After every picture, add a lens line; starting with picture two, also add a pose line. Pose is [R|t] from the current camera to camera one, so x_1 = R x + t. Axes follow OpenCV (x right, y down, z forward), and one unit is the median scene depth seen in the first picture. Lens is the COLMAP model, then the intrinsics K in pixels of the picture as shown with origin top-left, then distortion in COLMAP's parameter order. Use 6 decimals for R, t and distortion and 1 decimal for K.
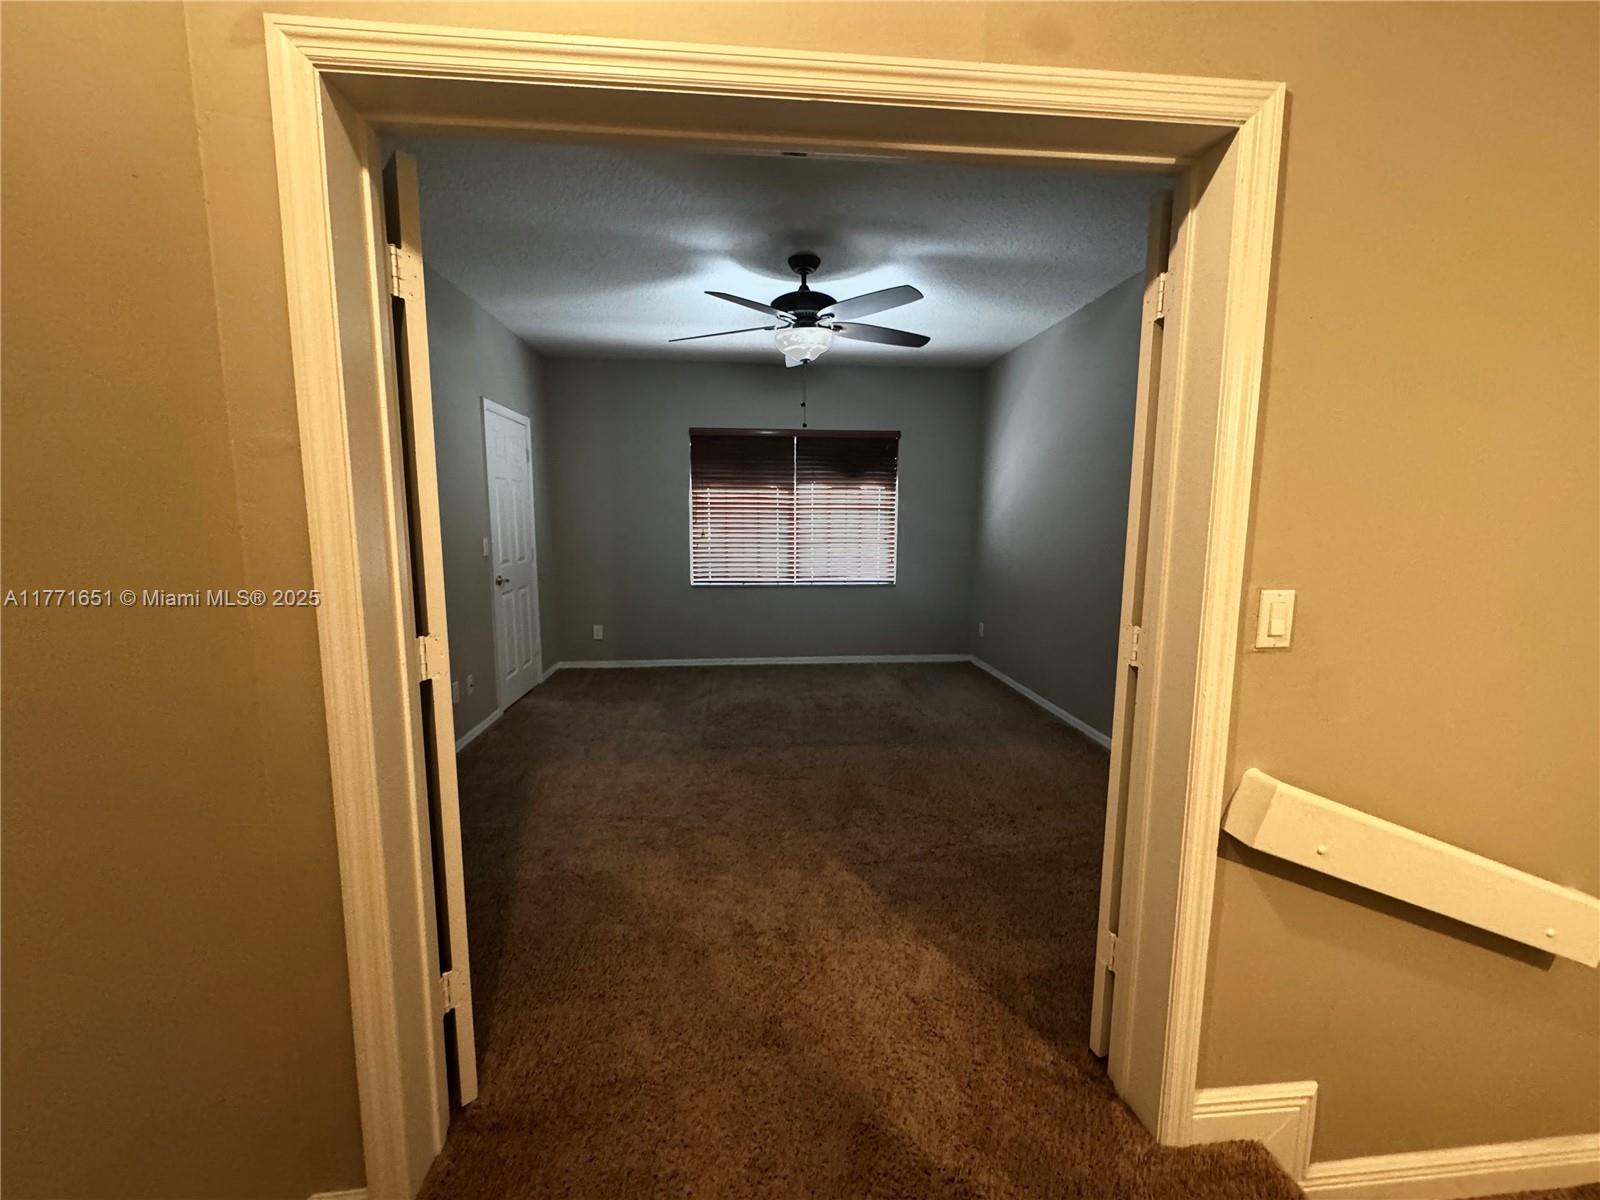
lens RADIAL K [[638.4, 0, 798.7], [0, 638.4, 599.1], [0, 0, 1]] dist [-0.003701, 0.000941]
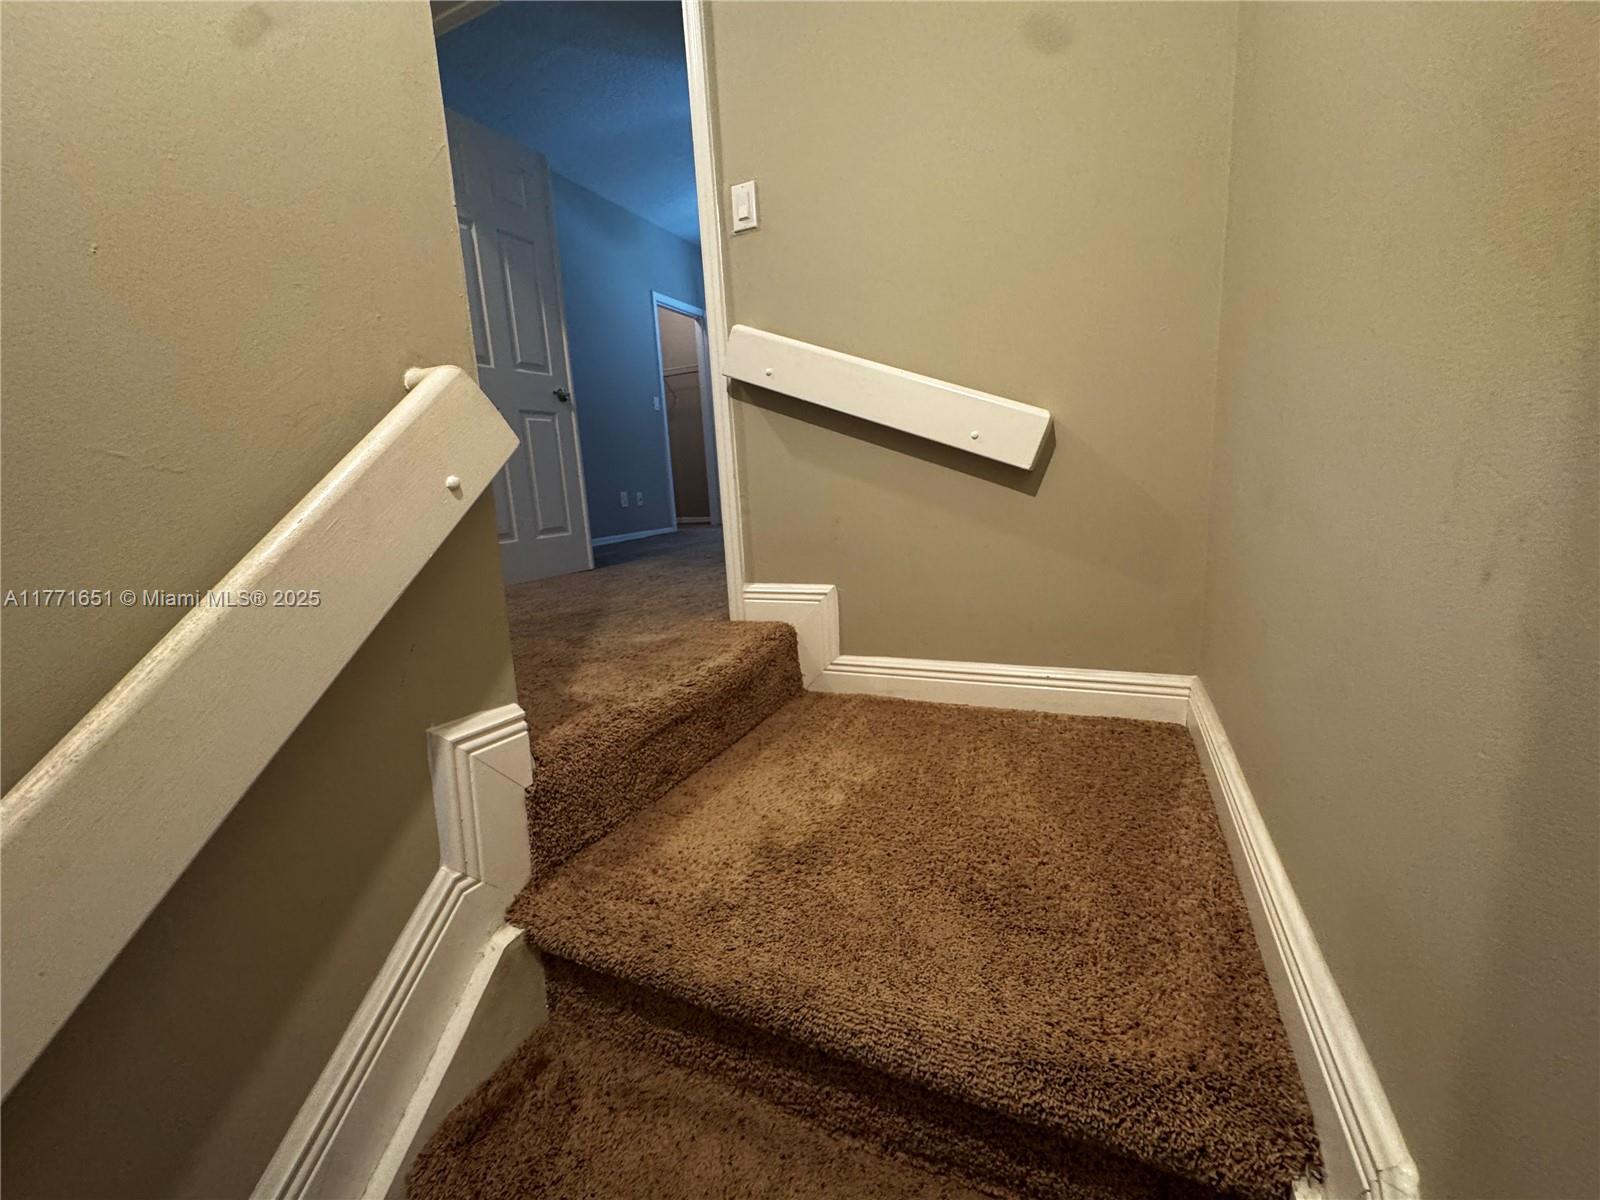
lens RADIAL K [[638.4, 0, 798.4], [0, 638.4, 600.0], [0, 0, 1]] dist [-0.003701, 0.000941]
pose [[0.865190, 0.041625, -0.499713, 1.432945], [-0.005396, 0.997264, 0.073728, 0.708156], [0.501414, -0.061093, 0.863048, -0.167224]]
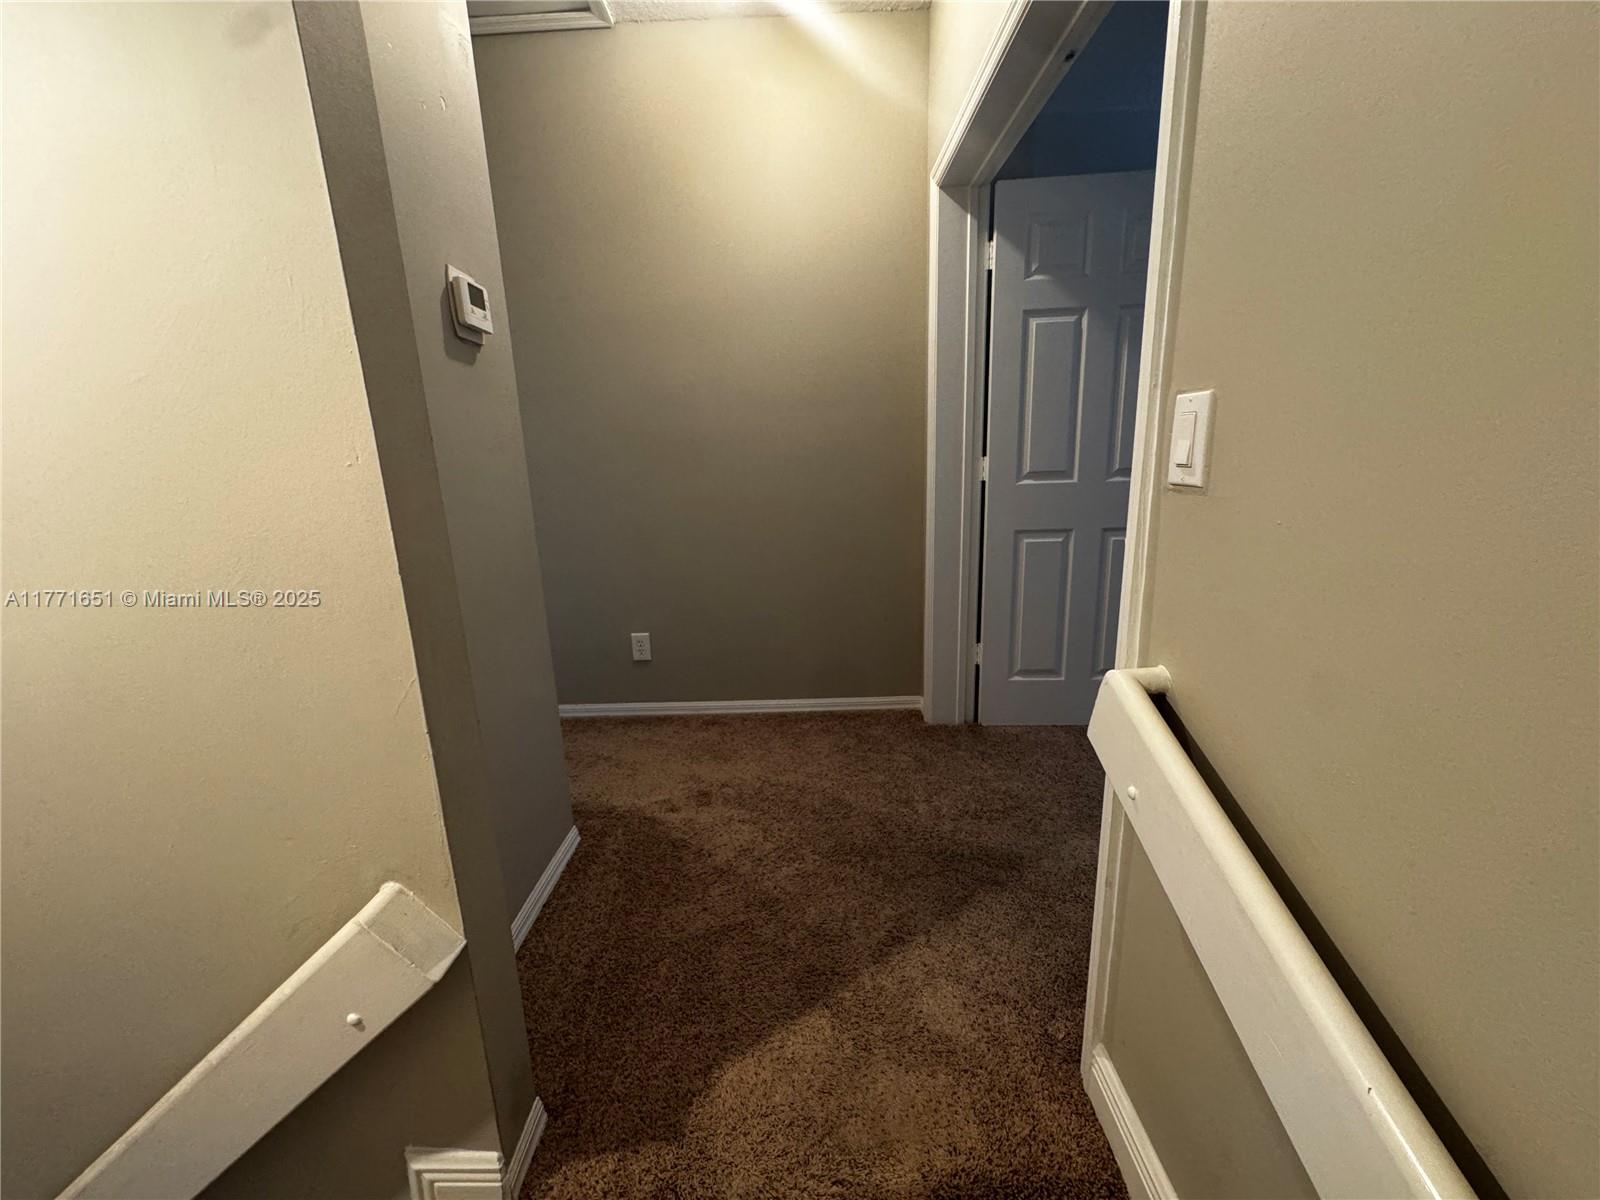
lens RADIAL K [[638.4, 0, 796.9], [0, 638.4, 600.0], [0, 0, 1]] dist [-0.003701, 0.000941]
pose [[-0.104094, 0.230232, -0.967552, 1.319545], [-0.091591, 0.966484, 0.239831, 0.063900], [0.990341, 0.113585, -0.079518, 0.616383]]
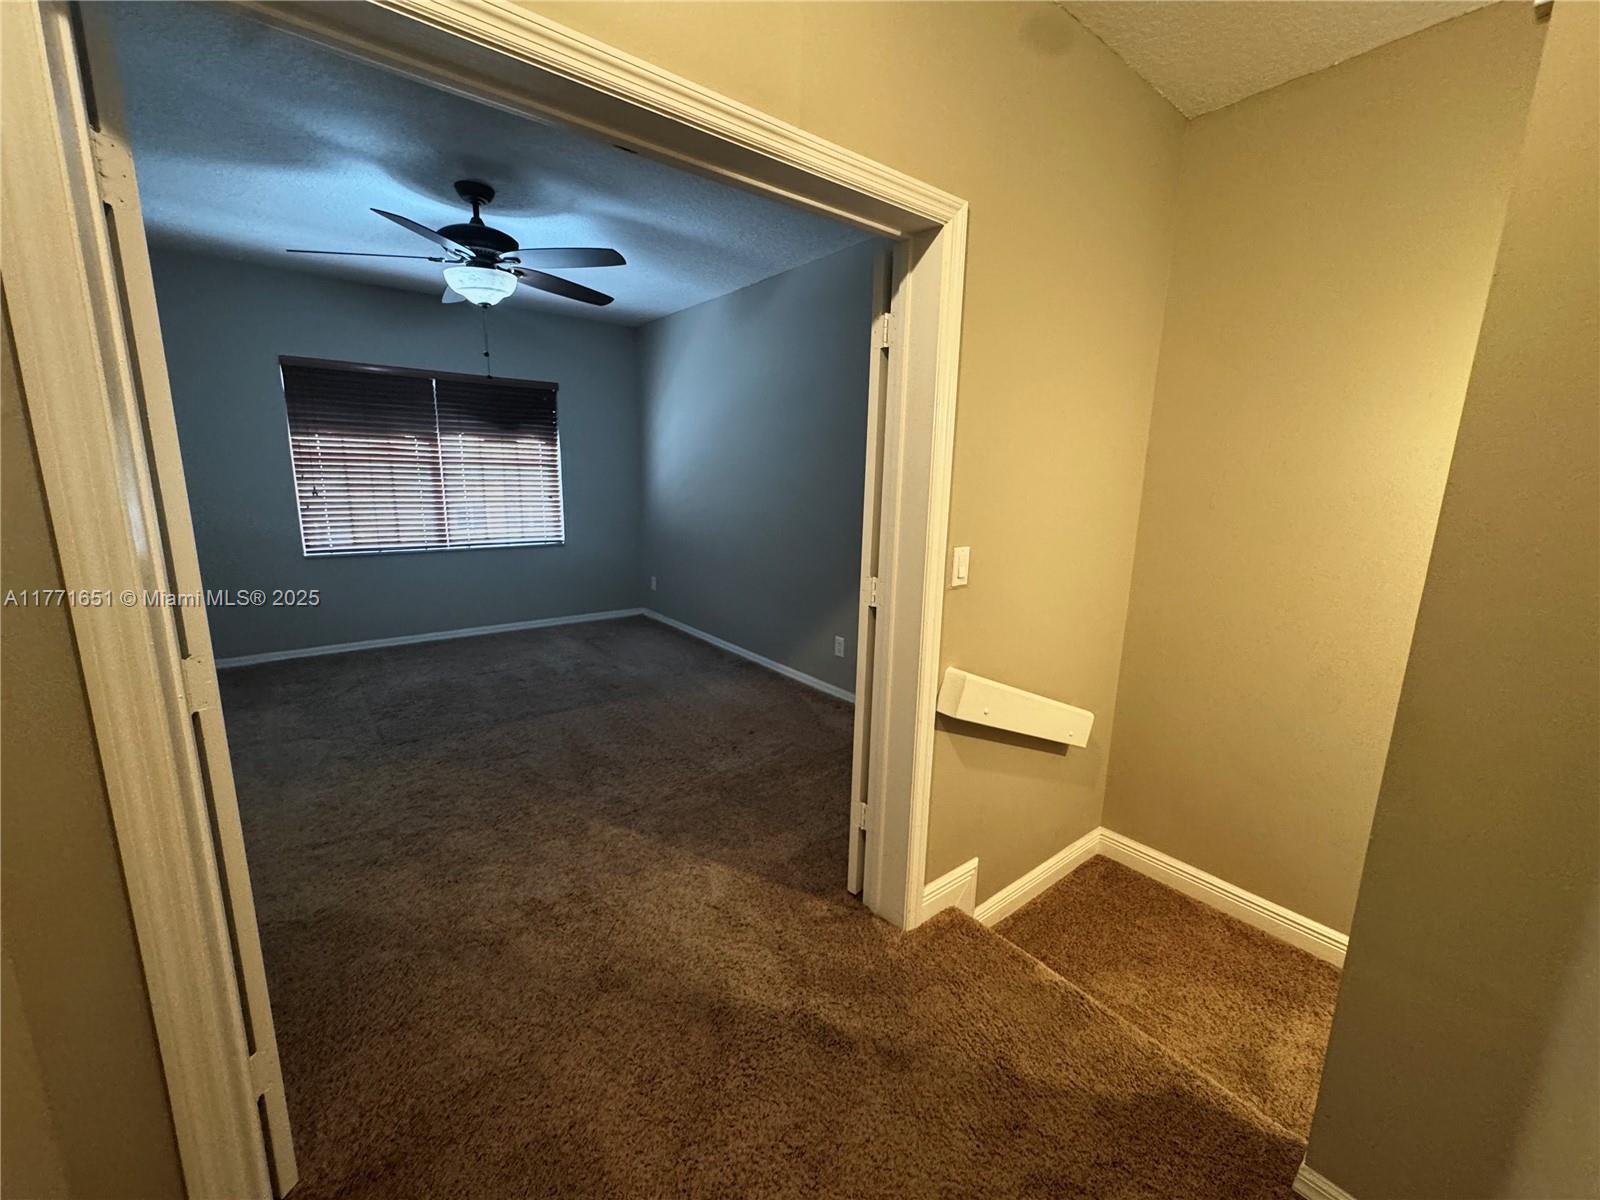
lens RADIAL K [[638.4, 0, 797.7], [0, 638.4, 599.4], [0, 0, 1]] dist [-0.003701, 0.000941]
pose [[0.837618, -0.093308, 0.538228, -0.355841], [0.051270, 0.994383, 0.092600, -0.046366], [-0.543845, -0.049968, 0.837697, -0.049891]]
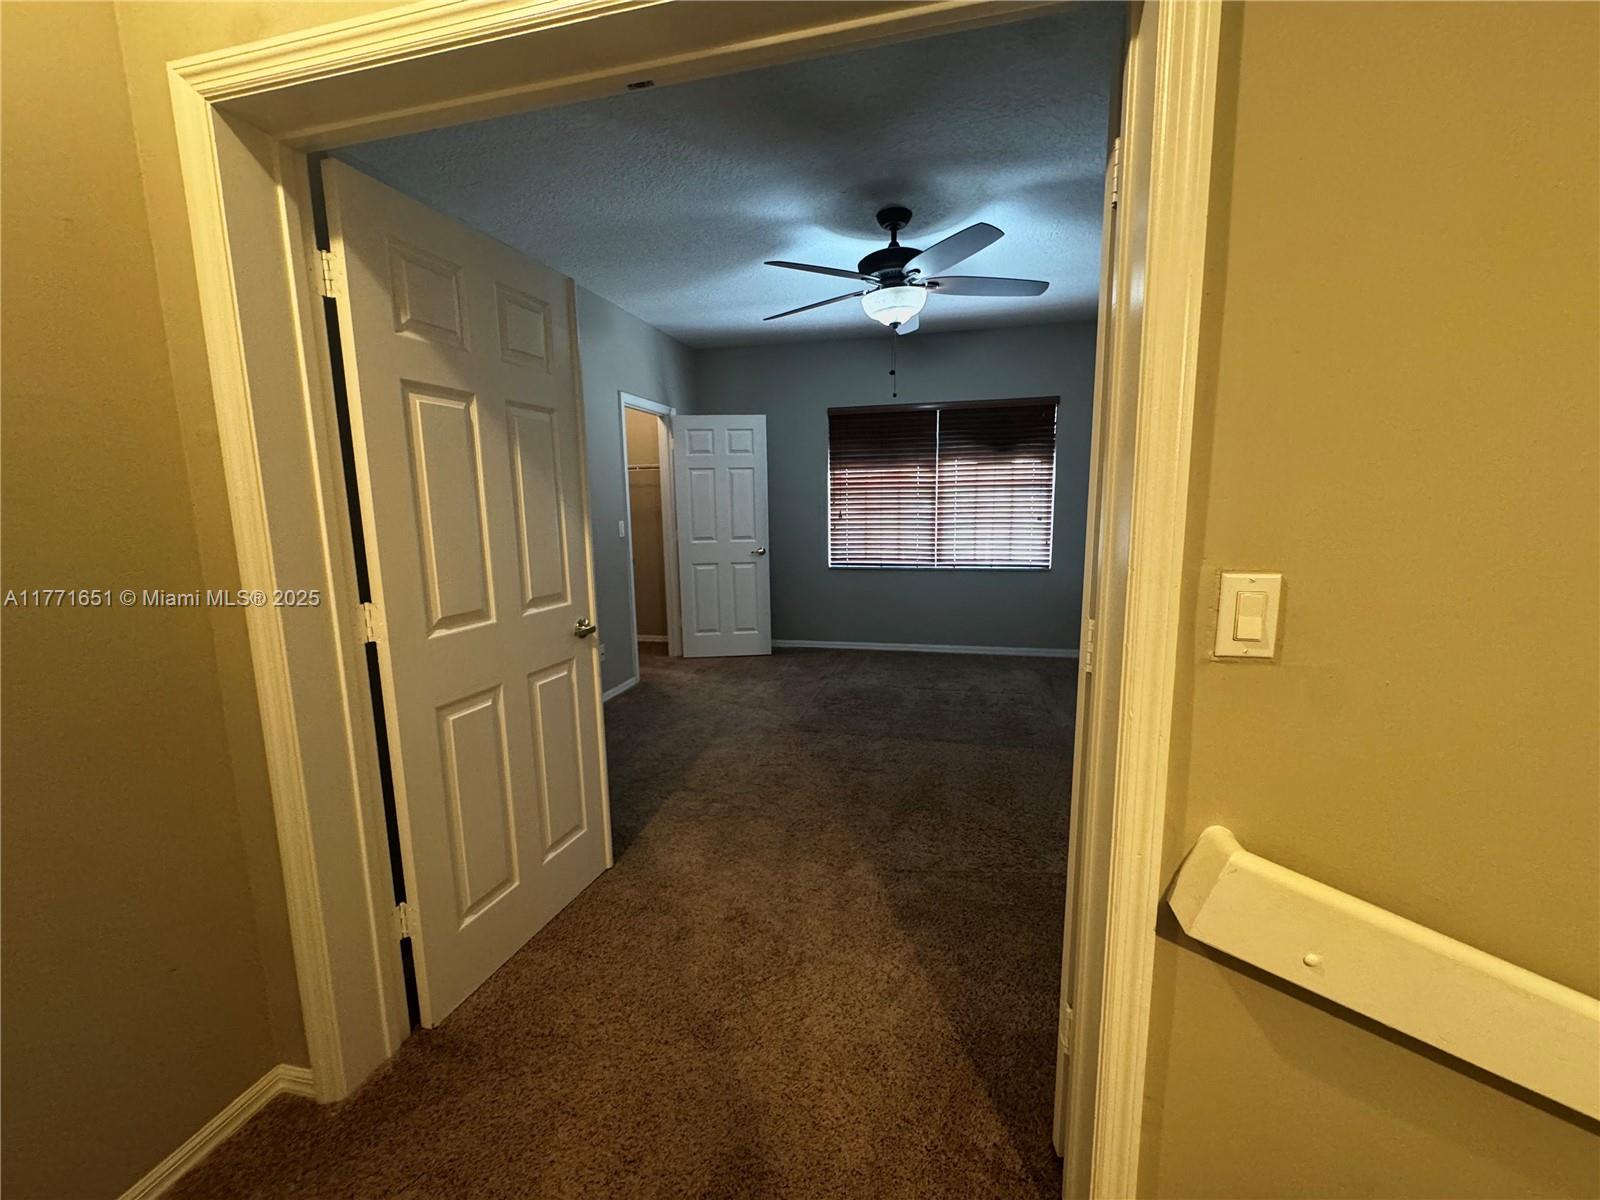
lens RADIAL K [[638.4, 0, 798.7], [0, 638.4, 599.4], [0, 0, 1]] dist [-0.003701, 0.000941]
pose [[0.946219, 0.029411, -0.322188, 0.464629], [-0.021387, 0.999367, 0.028417, 0.004237], [0.322820, -0.019998, 0.946249, 0.175486]]
